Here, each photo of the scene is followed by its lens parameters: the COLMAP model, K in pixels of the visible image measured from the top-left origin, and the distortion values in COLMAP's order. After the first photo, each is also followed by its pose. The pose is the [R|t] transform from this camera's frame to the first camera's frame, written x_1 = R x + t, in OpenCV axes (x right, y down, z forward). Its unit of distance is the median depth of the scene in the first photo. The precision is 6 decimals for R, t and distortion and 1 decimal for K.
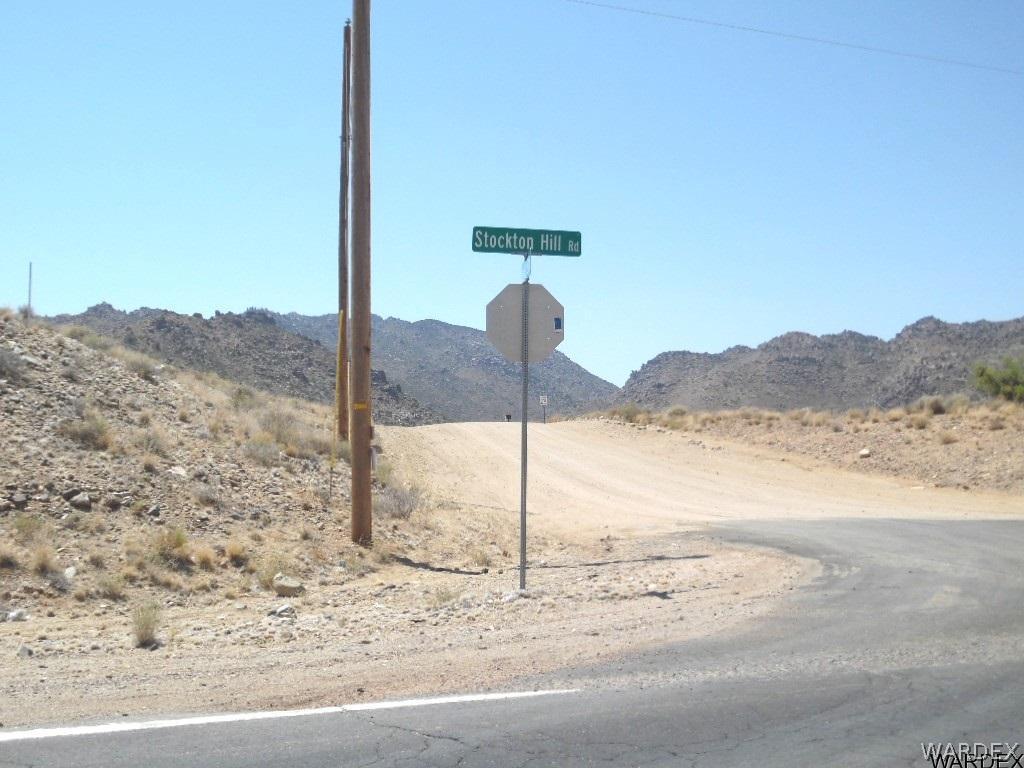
lens RADIAL K [[1189.3, 0, 502.4], [0, 1189.3, 383.3], [0, 0, 1]] dist [-0.020115, 0.000000]
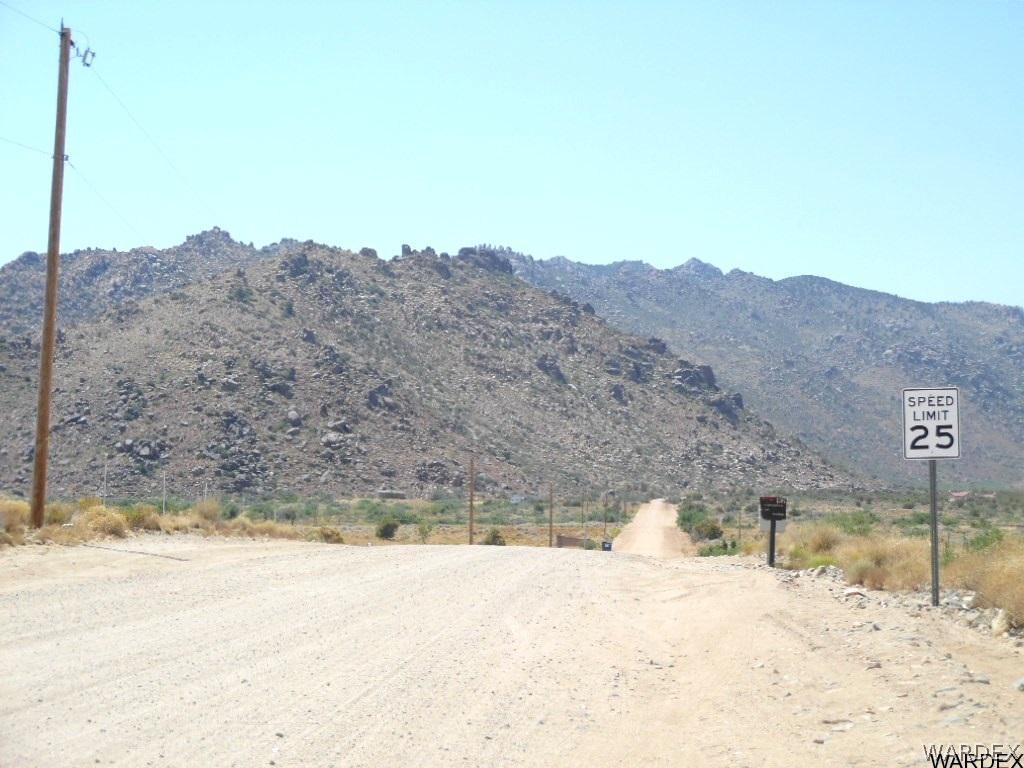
lens RADIAL K [[2092.3, 0, 520.4], [0, 2092.3, 386.9], [0, 0, 1]] dist [-0.061066, 0.000000]
pose [[0.979279, 0.033654, -0.199699, 0.002645], [-0.034220, 0.999414, 0.000618, 0.000841], [0.199602, 0.006228, 0.979857, 0.081725]]
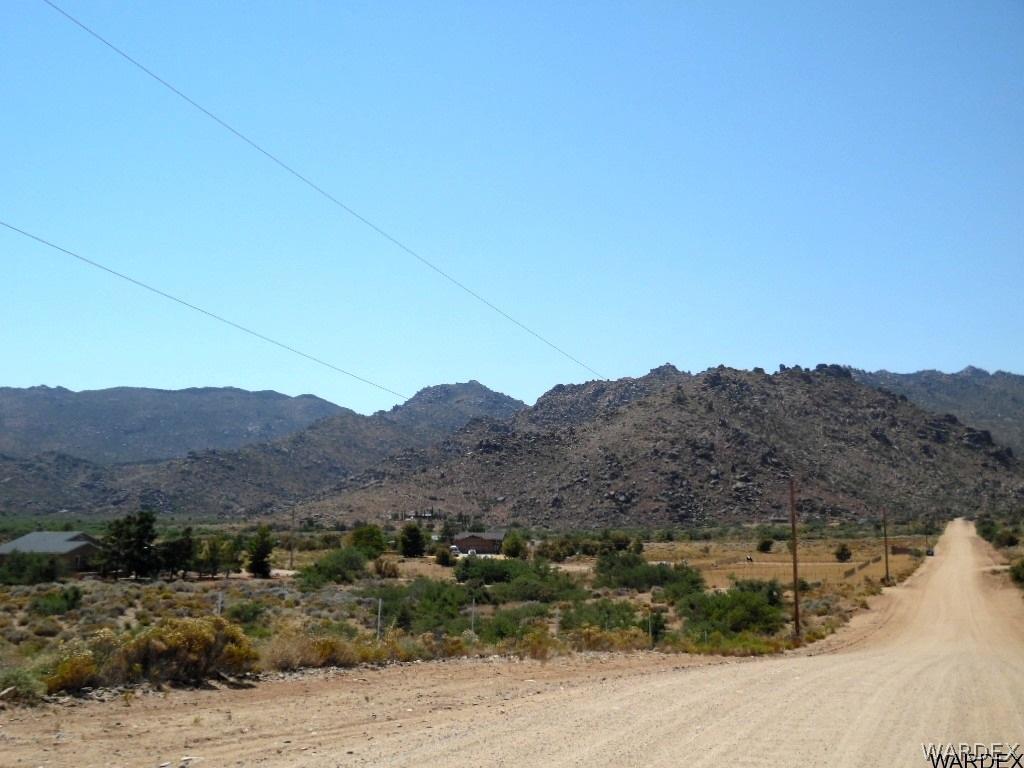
lens RADIAL K [[1189.3, 0, 521.3], [0, 1189.3, 386.1], [0, 0, 1]] dist [-0.020115, 0.000000]
pose [[0.886433, -0.036241, -0.461436, -0.008868], [0.009803, 0.998176, -0.059563, 0.004400], [0.462753, 0.048275, 0.885172, 0.144828]]
